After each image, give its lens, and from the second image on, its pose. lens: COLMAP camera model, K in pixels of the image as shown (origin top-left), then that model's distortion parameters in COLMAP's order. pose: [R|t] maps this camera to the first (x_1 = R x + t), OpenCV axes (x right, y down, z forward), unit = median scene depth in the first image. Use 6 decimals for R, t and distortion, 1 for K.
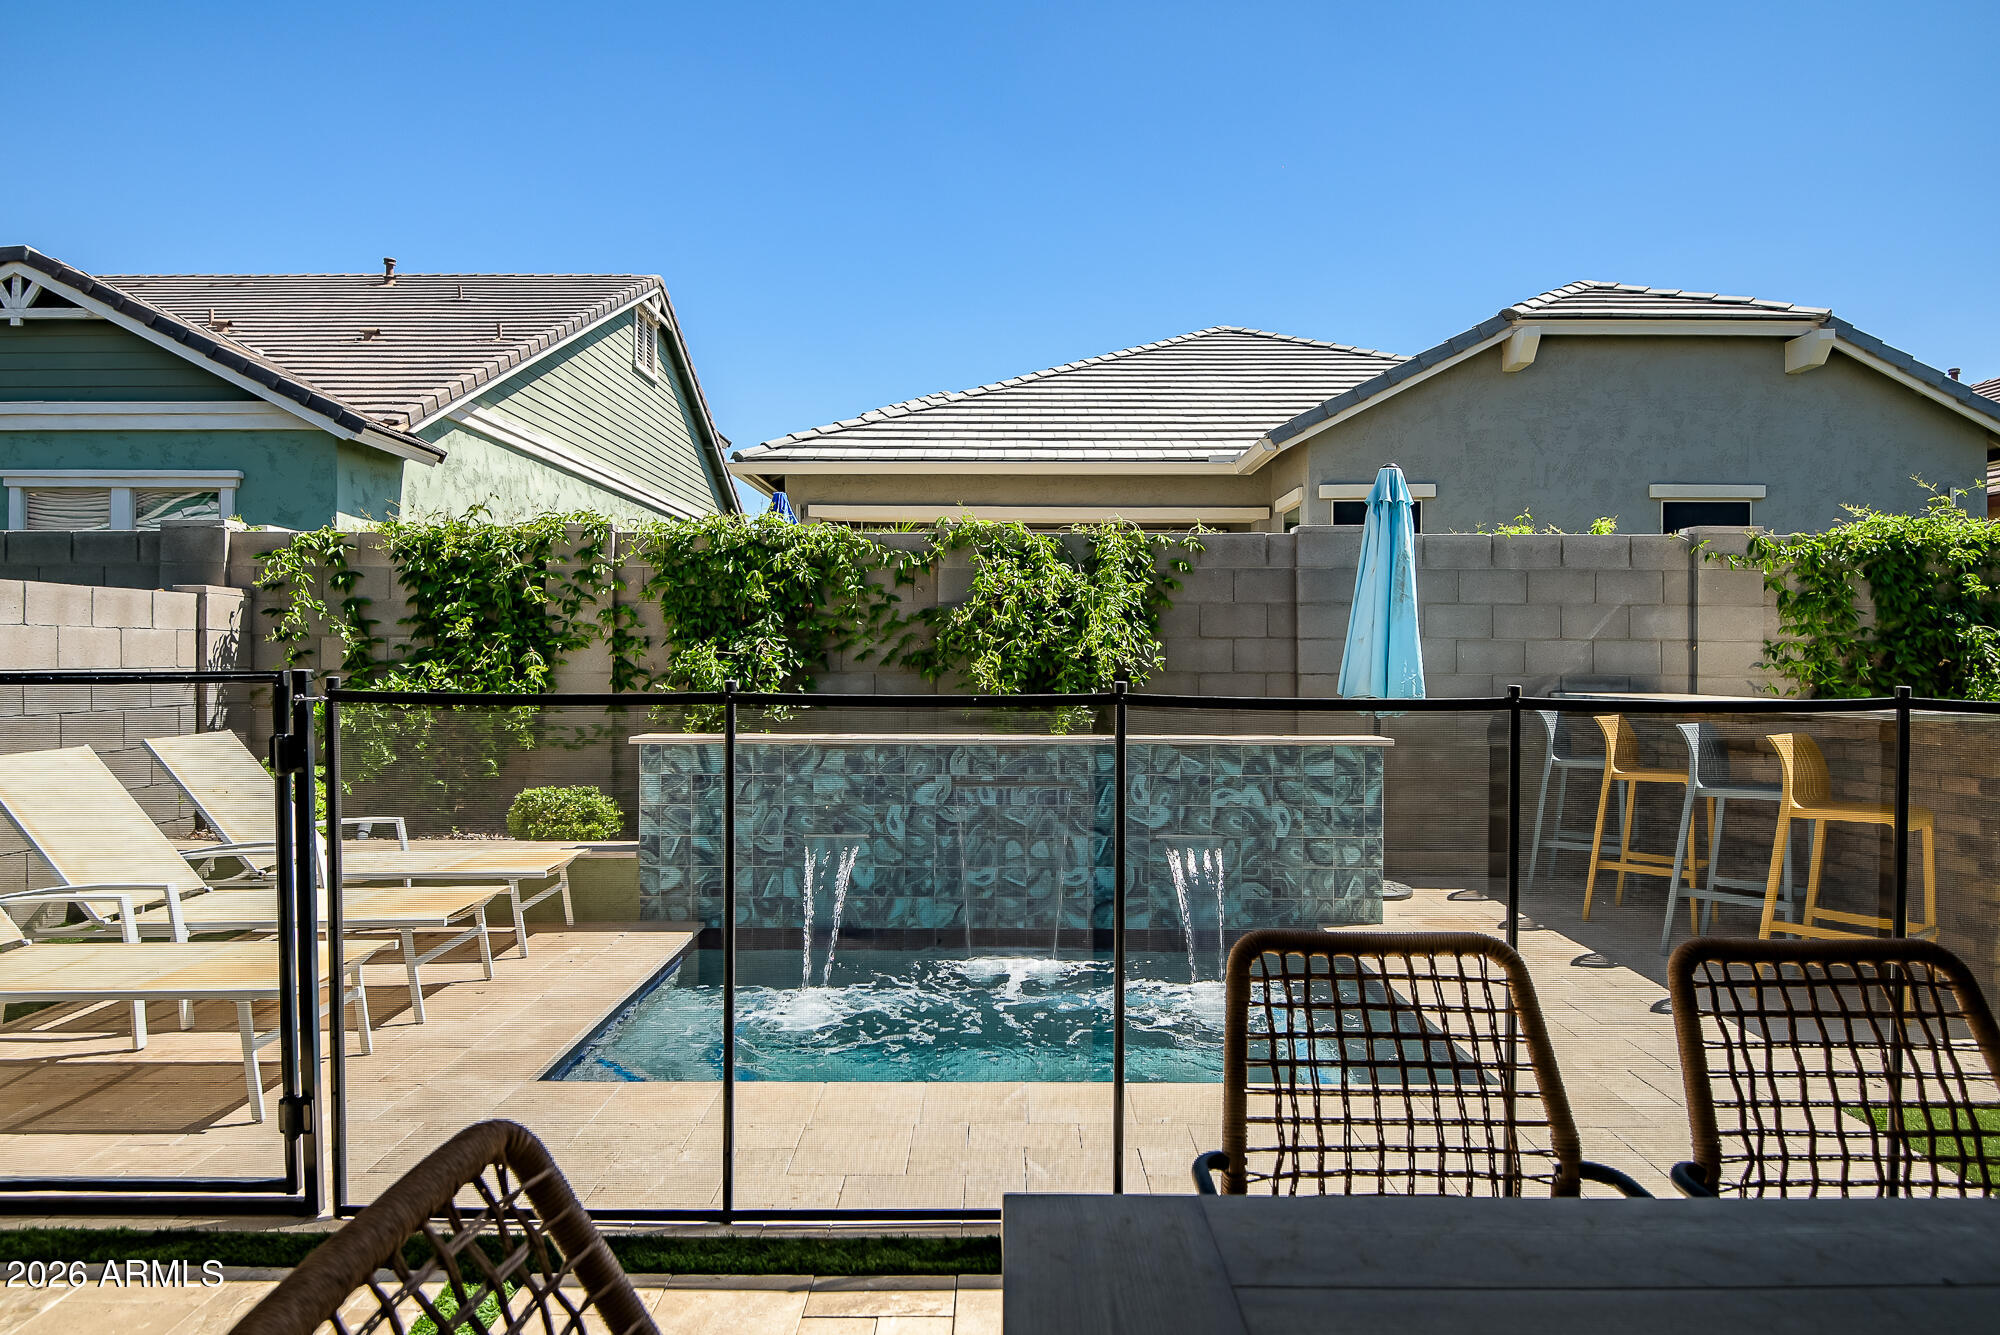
lens RADIAL K [[1144.6, 0, 1006.5], [0, 1144.6, 660.3], [0, 0, 1]] dist [0.019079, -0.029003]
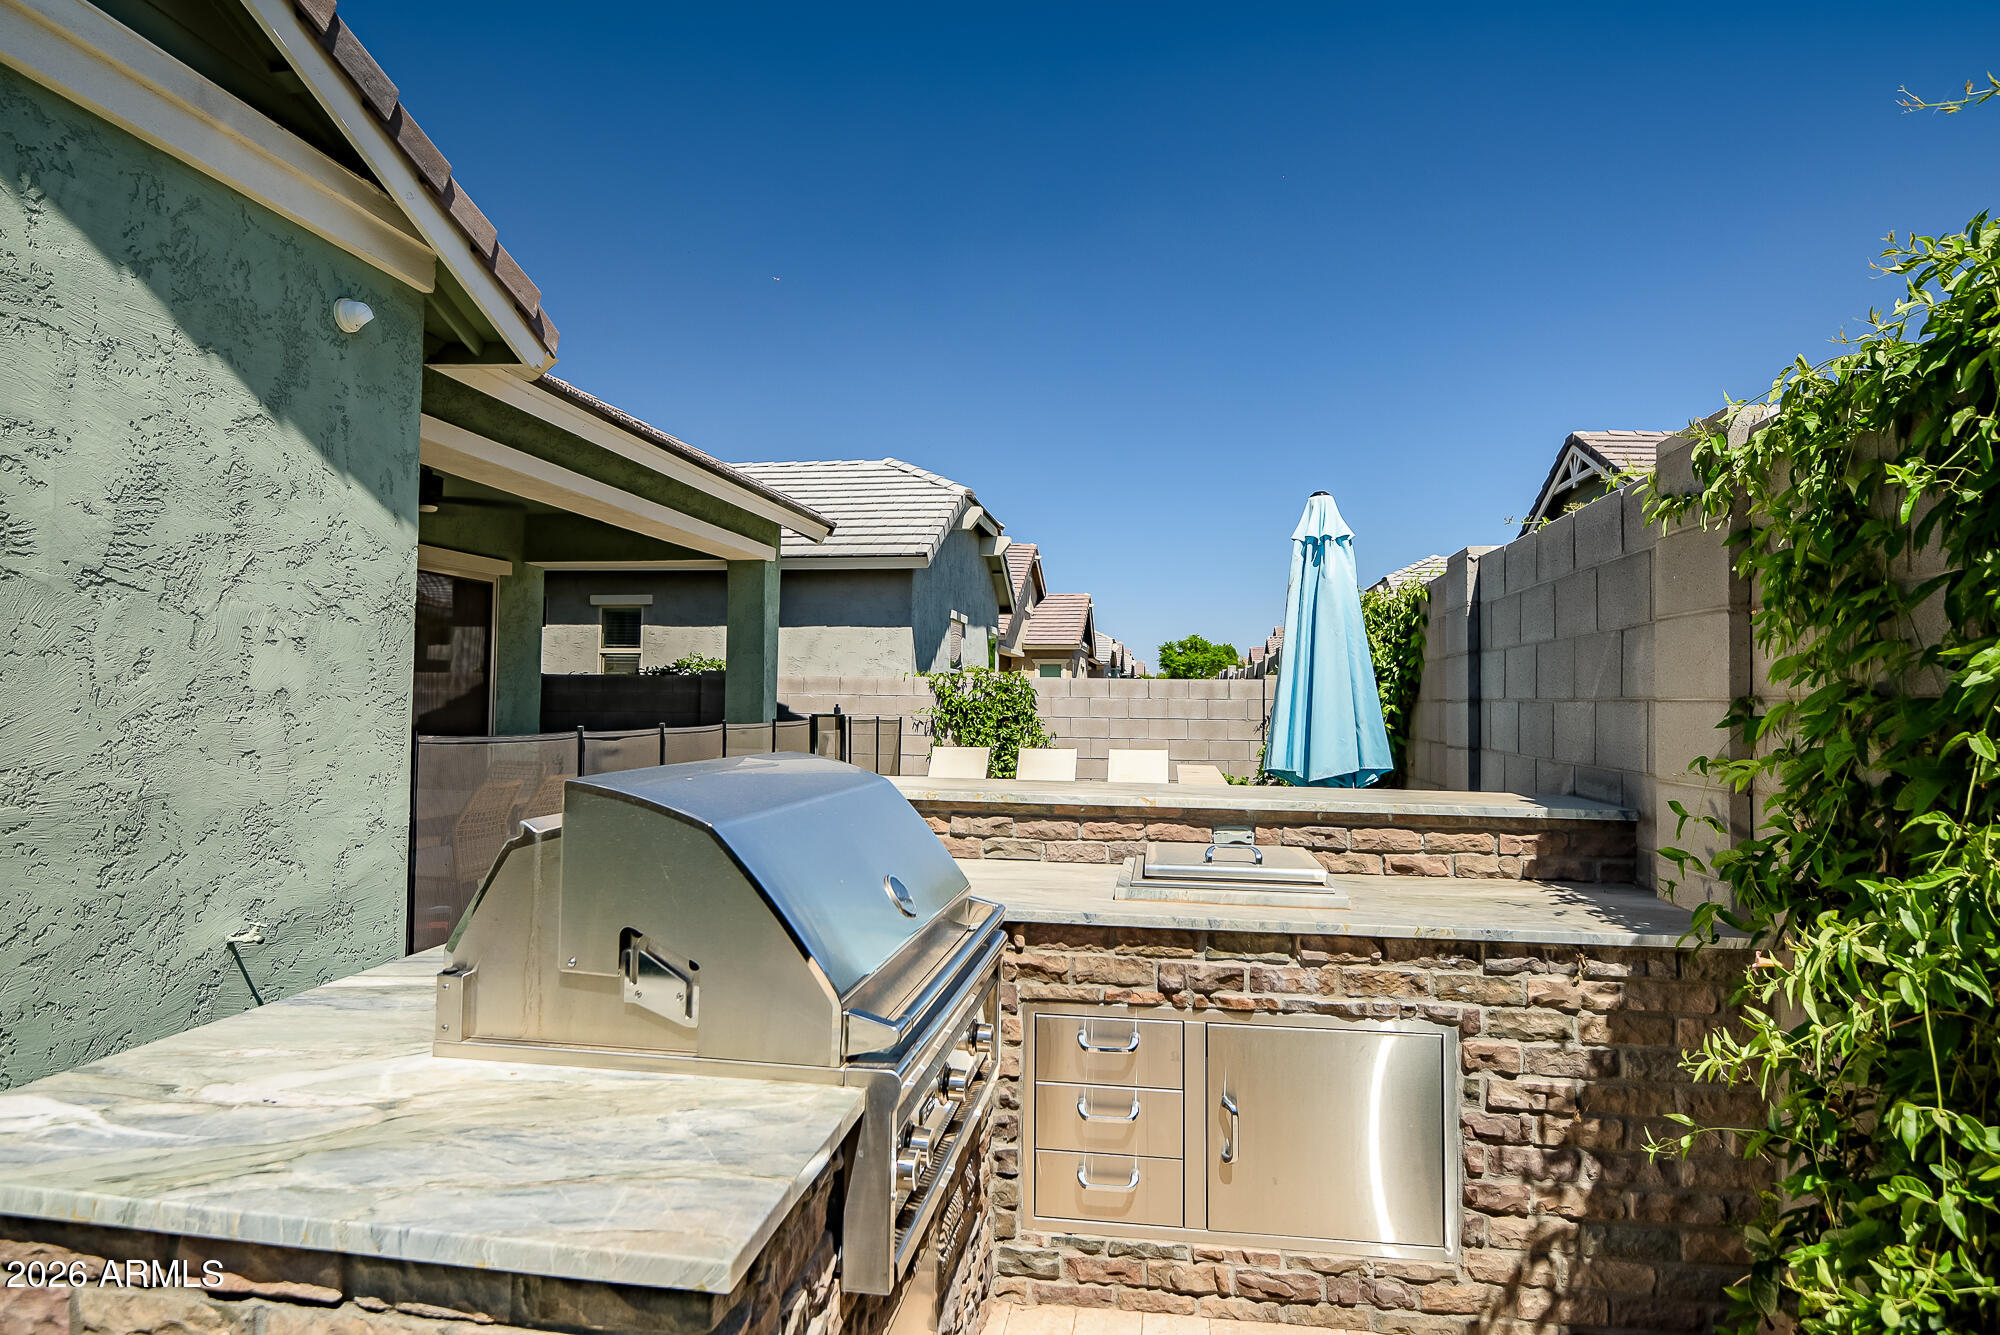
lens RADIAL K [[1130.6, 0, 1003.4], [0, 1130.6, 659.4], [0, 0, 1]] dist [0.016405, -0.028203]
pose [[-0.150456, -0.041132, -0.987761, 1.100841], [-0.016542, 0.999099, -0.039084, -0.012965], [0.988478, 0.010459, -0.151001, 0.840093]]
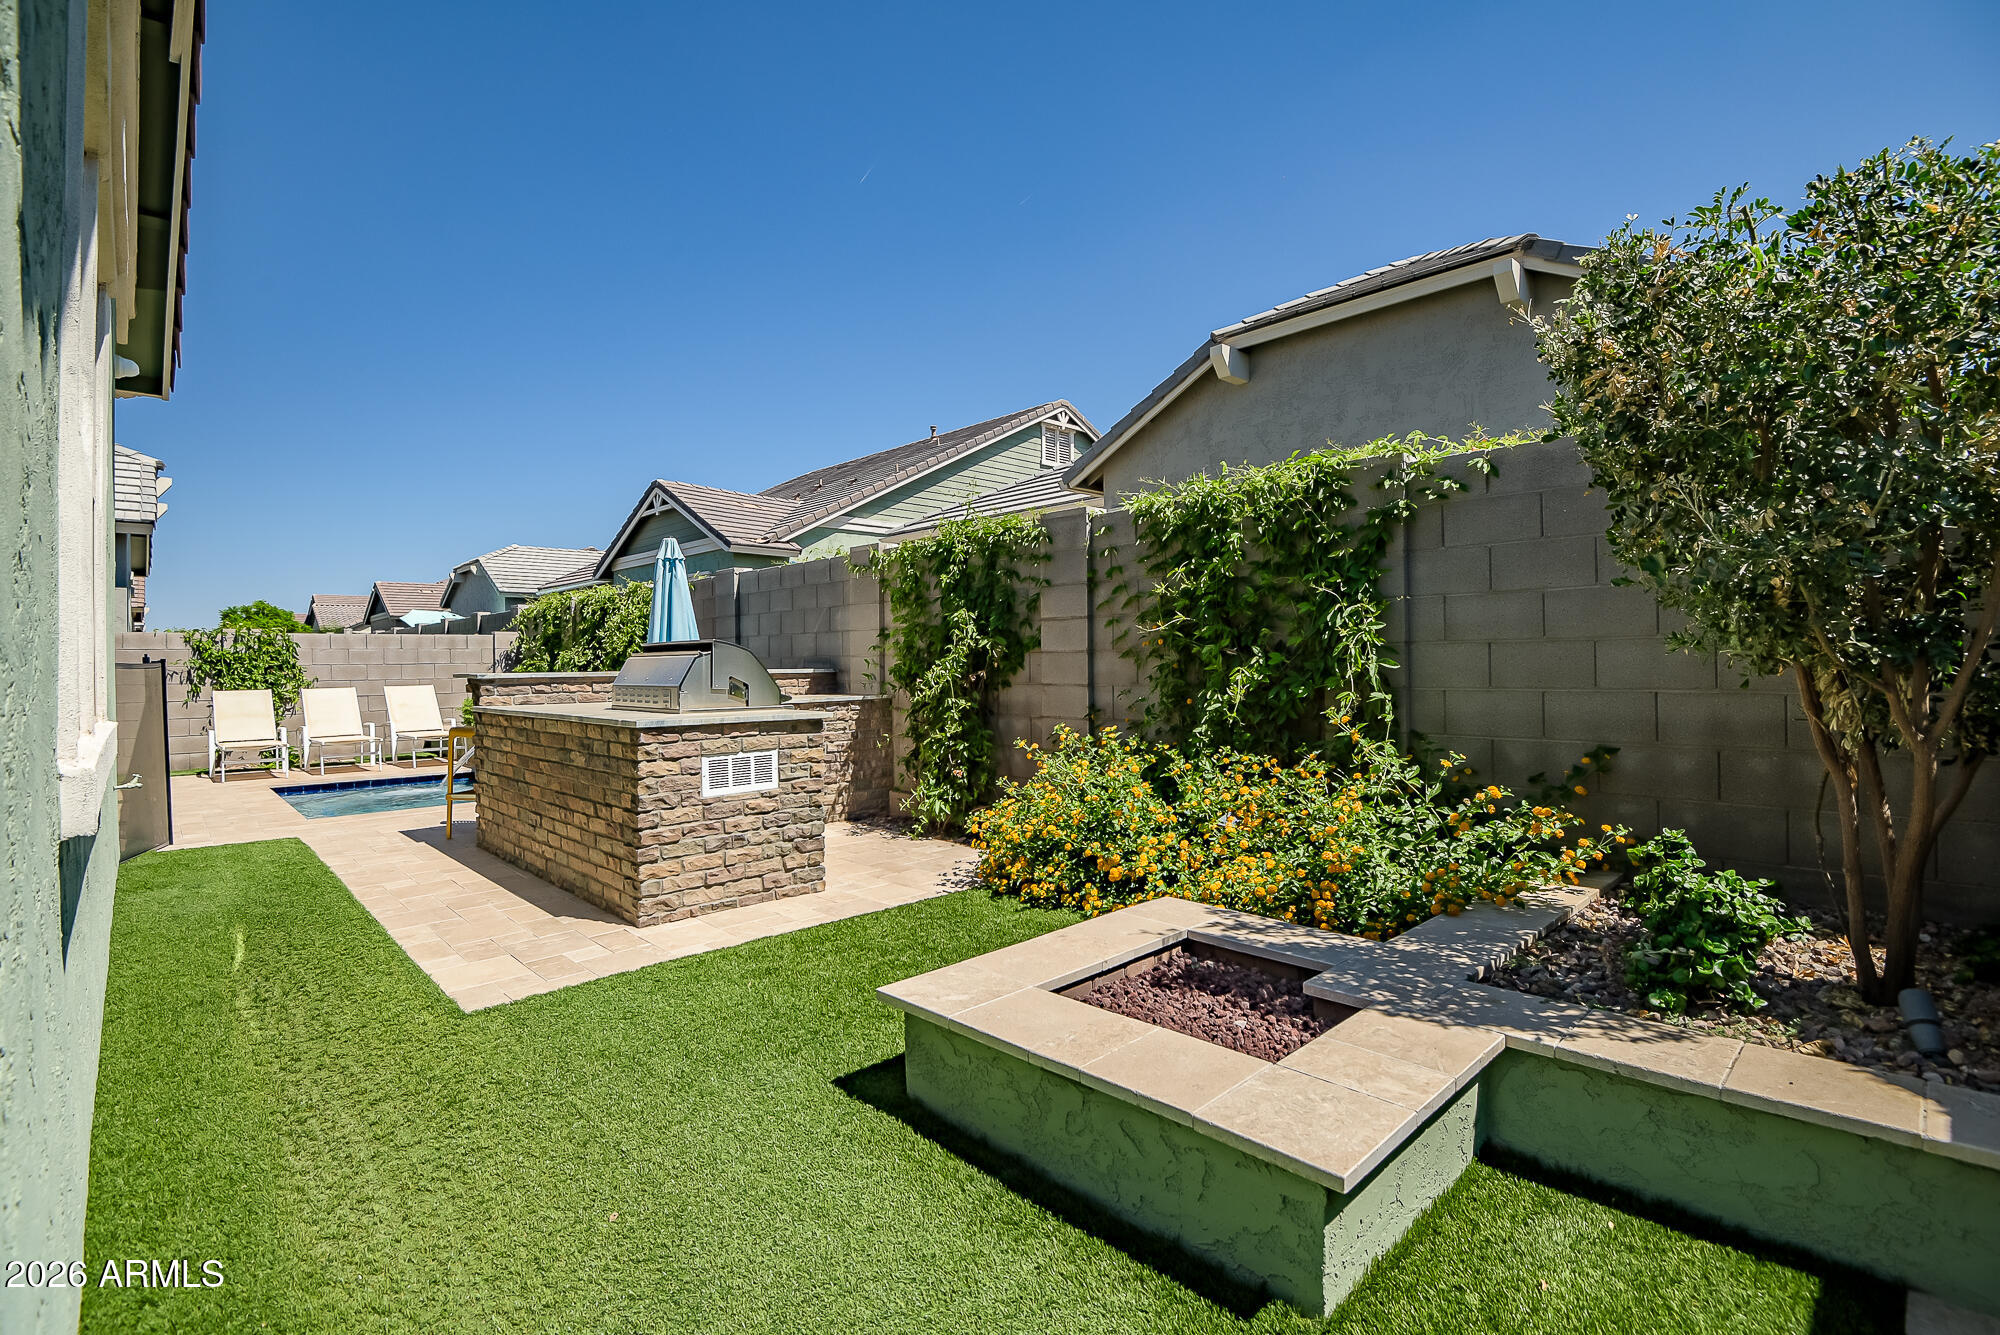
lens RADIAL K [[917.3, 0, 1006.2], [0, 917.3, 661.0], [0, 0, 1]] dist [0.012619, -0.036121]
pose [[0.692764, -0.013414, -0.721039, 1.563429], [0.013624, 0.999892, -0.005512, 0.027746], [0.721035, -0.006005, 0.692872, 0.384608]]
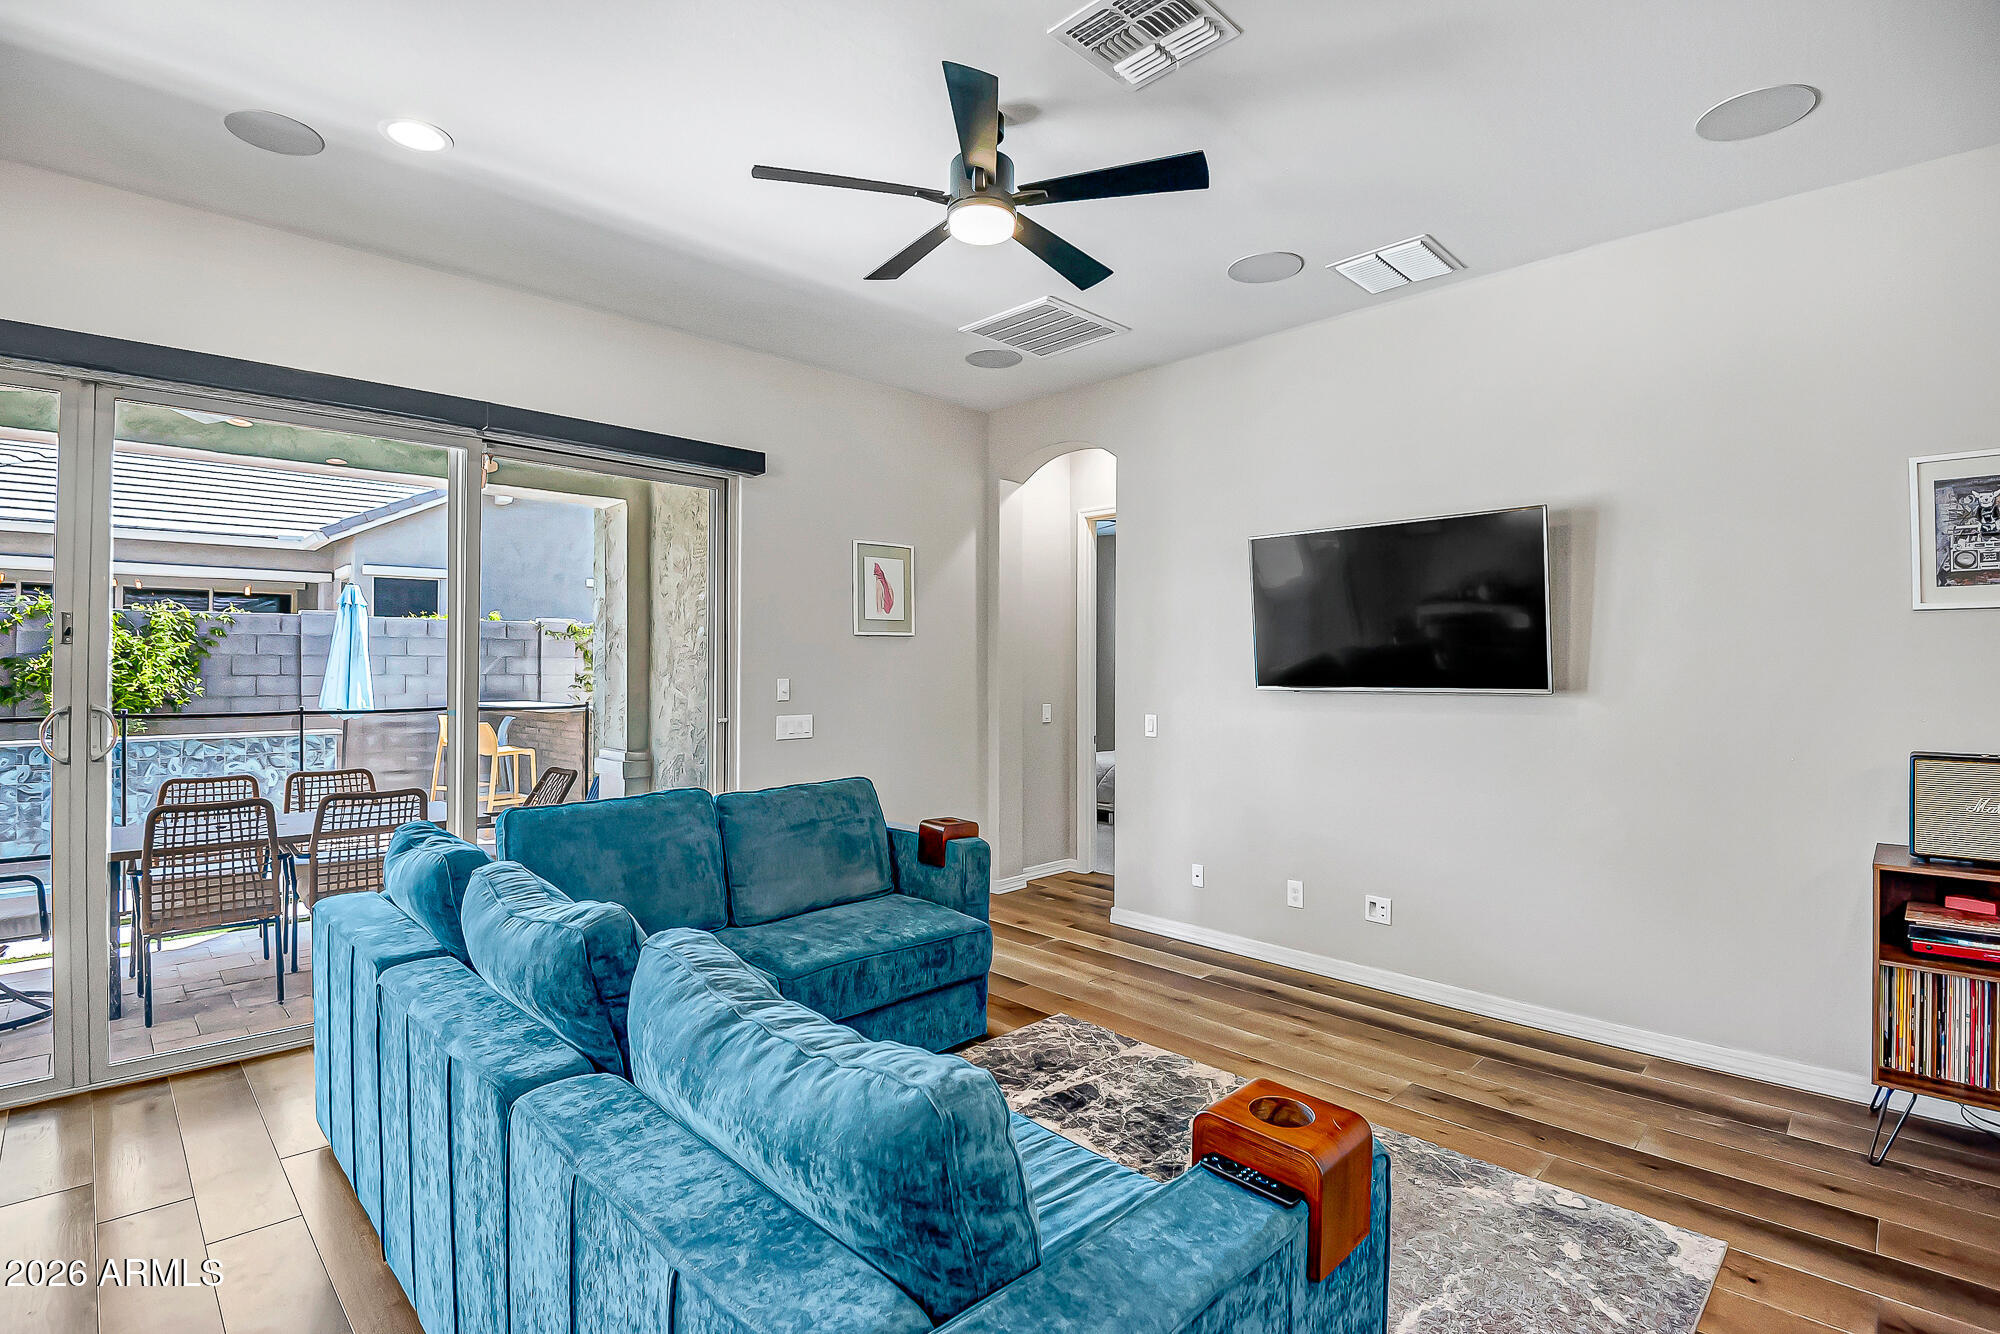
lens RADIAL K [[936.2, 0, 1002.1], [0, 936.2, 653.3], [0, 0, 1]] dist [-0.012314, -0.012340]
pose [[0.709724, 0.006010, 0.704455, 0.020151], [0.006197, 0.999872, -0.014774, -0.026391], [-0.704453, 0.014851, 0.709595, -0.764929]]
